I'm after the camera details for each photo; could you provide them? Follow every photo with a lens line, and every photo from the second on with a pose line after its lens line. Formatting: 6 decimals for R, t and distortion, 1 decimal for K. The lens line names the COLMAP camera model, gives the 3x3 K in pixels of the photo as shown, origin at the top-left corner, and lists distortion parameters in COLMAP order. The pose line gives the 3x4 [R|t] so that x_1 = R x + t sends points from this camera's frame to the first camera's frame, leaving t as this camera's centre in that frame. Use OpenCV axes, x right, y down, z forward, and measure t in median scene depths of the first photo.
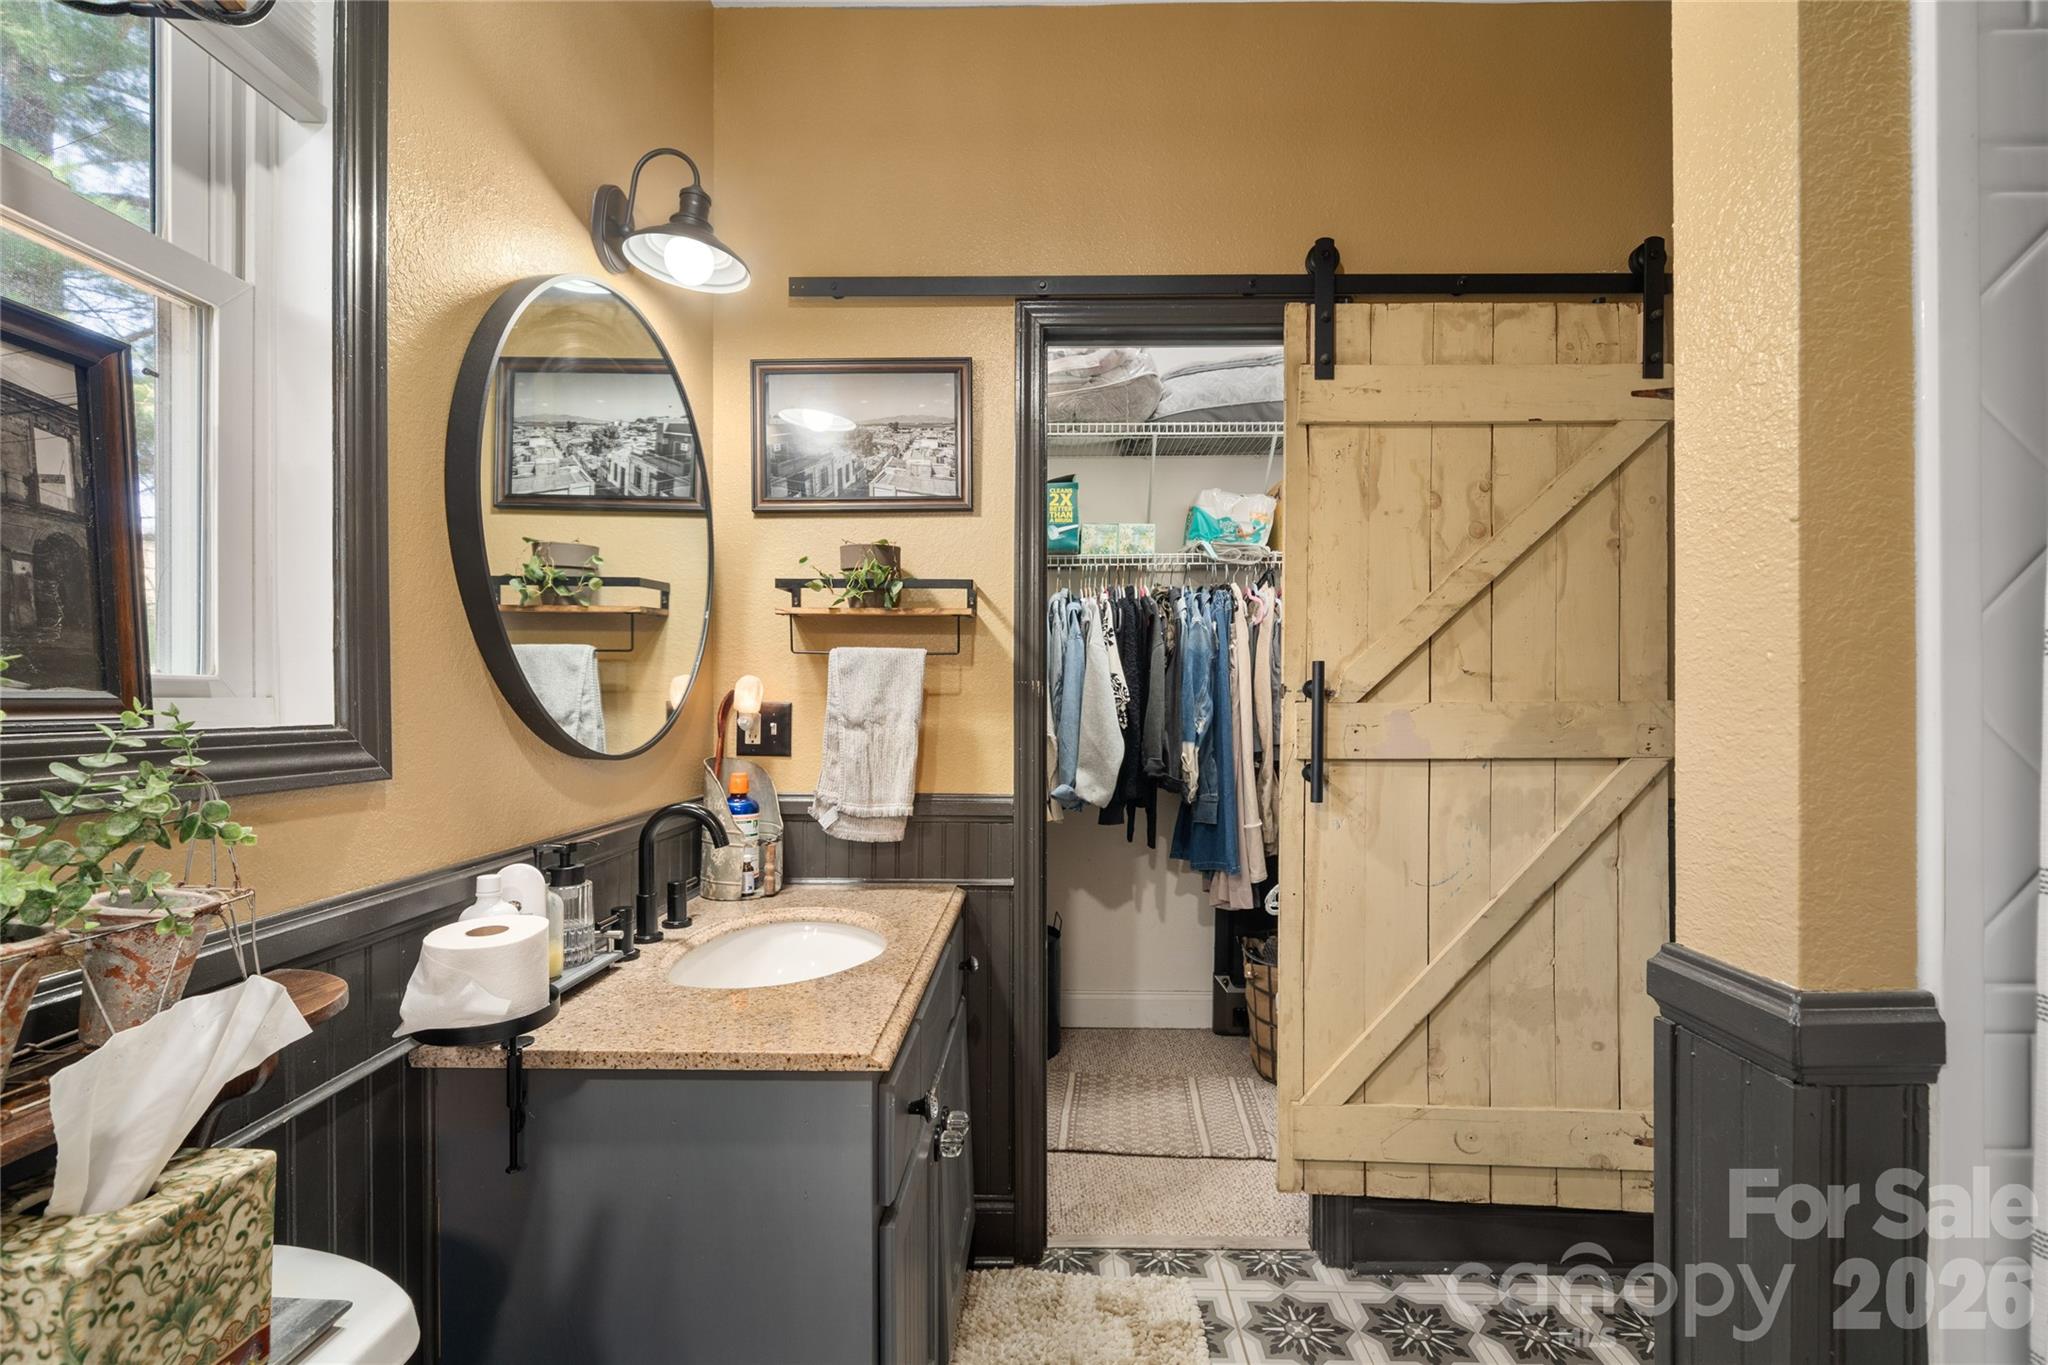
lens RADIAL K [[882.4, 0, 1027.6], [0, 882.4, 696.6], [0, 0, 1]] dist [0.000439, 0.000098]
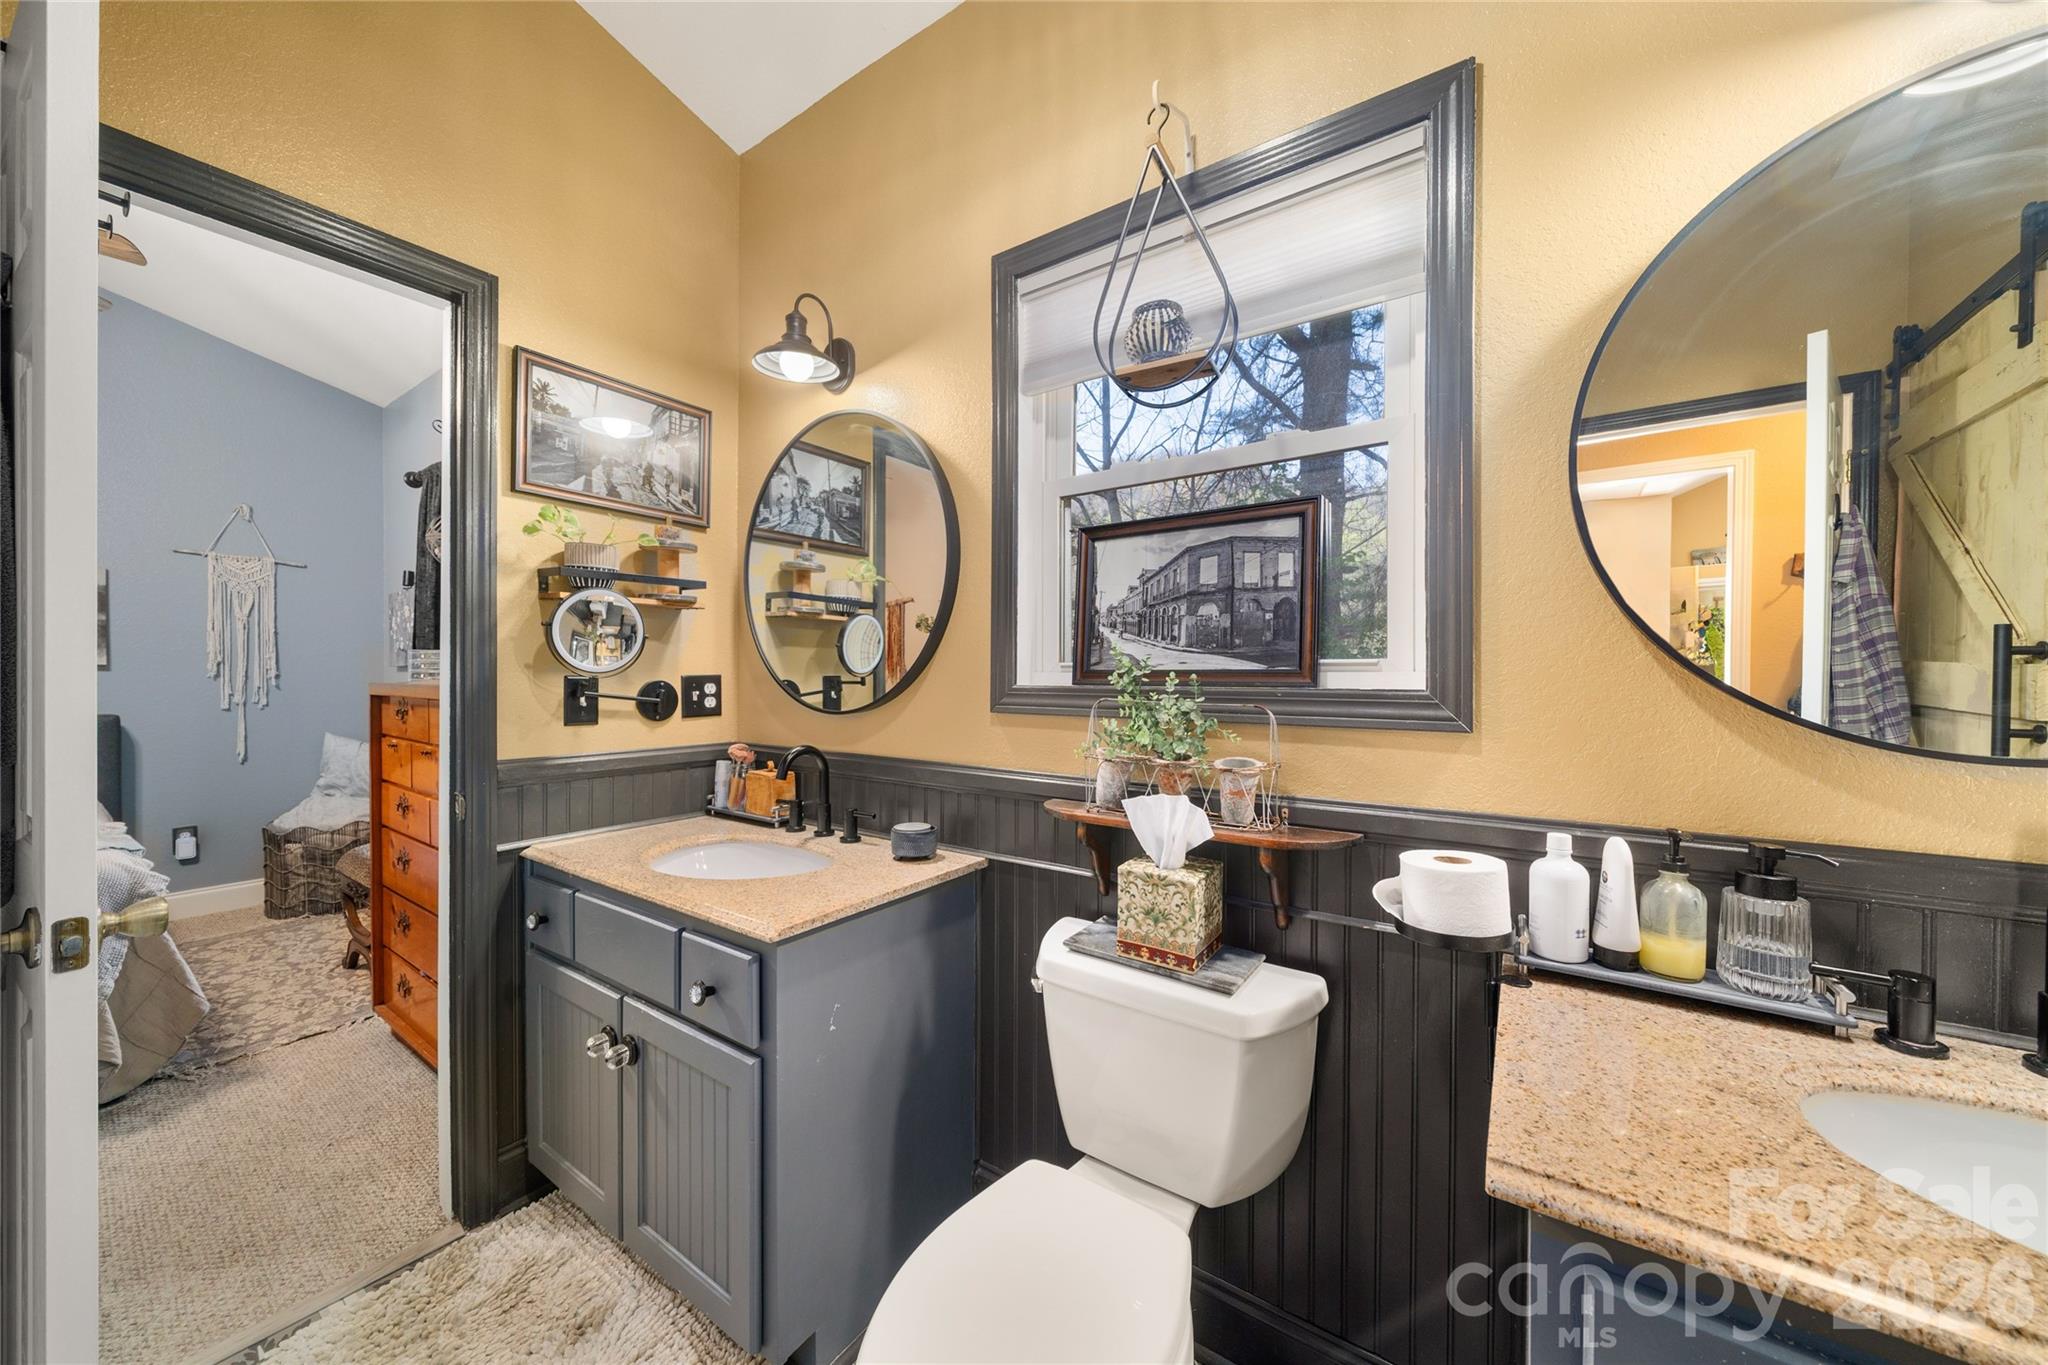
lens RADIAL K [[712.2, 0, 1022.2], [0, 712.2, 681.9], [0, 0, 1]] dist [-0.006472, -0.000306]
pose [[-0.544213, 0.006097, -0.838925, 0.764373], [0.001454, 0.999979, 0.006324, 0.013005], [0.838946, 0.002222, -0.544210, 1.449775]]
